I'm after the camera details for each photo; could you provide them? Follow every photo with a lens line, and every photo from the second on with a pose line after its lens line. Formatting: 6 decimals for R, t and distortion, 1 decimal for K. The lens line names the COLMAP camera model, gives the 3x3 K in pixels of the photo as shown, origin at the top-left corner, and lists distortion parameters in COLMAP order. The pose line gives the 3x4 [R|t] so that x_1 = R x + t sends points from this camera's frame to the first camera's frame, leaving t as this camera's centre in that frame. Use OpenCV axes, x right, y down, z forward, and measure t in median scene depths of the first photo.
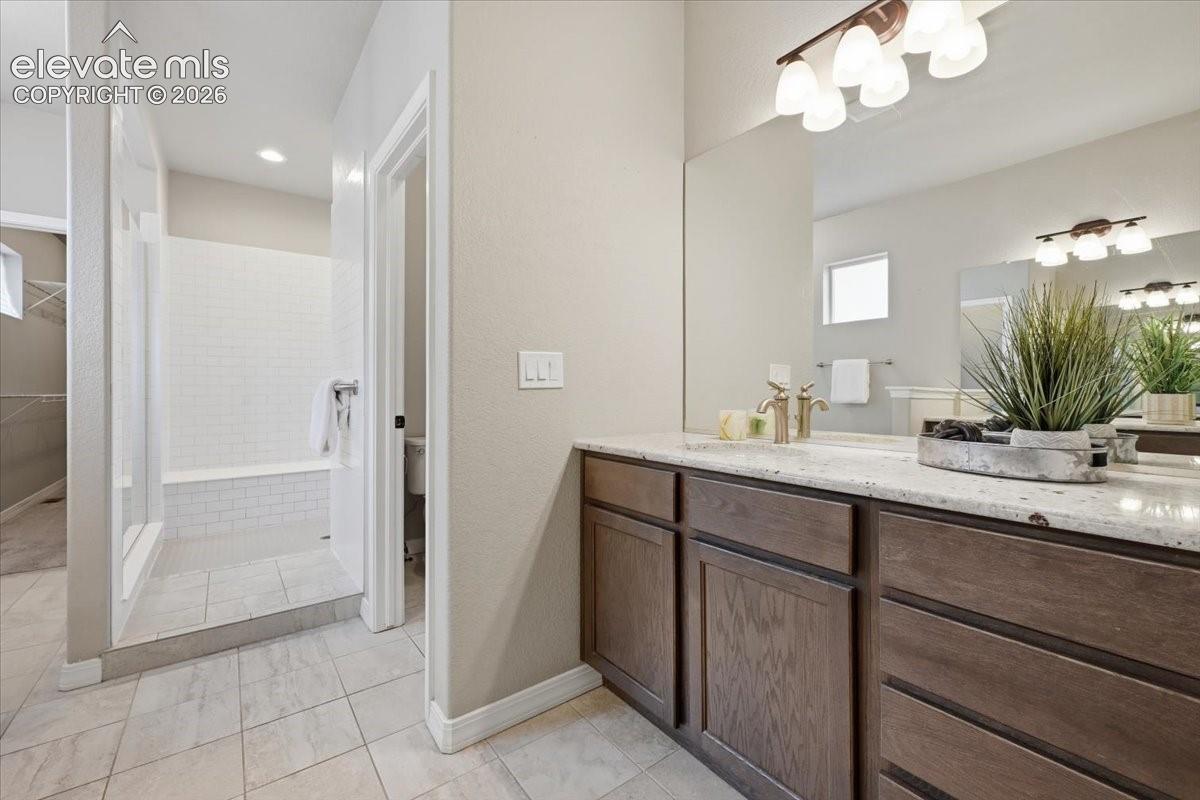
lens RADIAL K [[494.9, 0, 601.2], [0, 494.9, 390.0], [0, 0, 1]] dist [-0.000131, -0.000590]
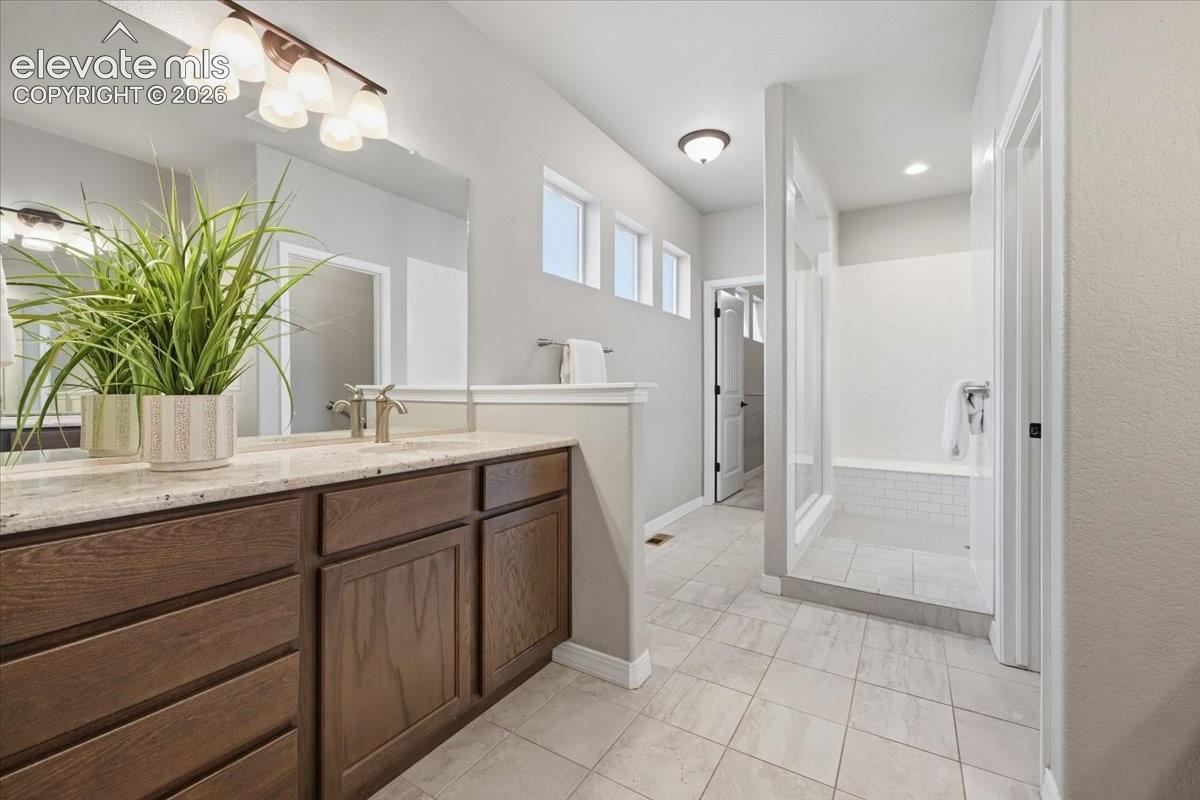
lens RADIAL K [[494.9, 0, 606.8], [0, 494.9, 394.7], [0, 0, 1]] dist [-0.000131, -0.000590]
pose [[0.365554, 0.012100, -0.930711, 0.107763], [-0.004954, 0.999927, 0.011054, -0.002298], [0.930777, 0.000570, 0.365587, 0.007529]]
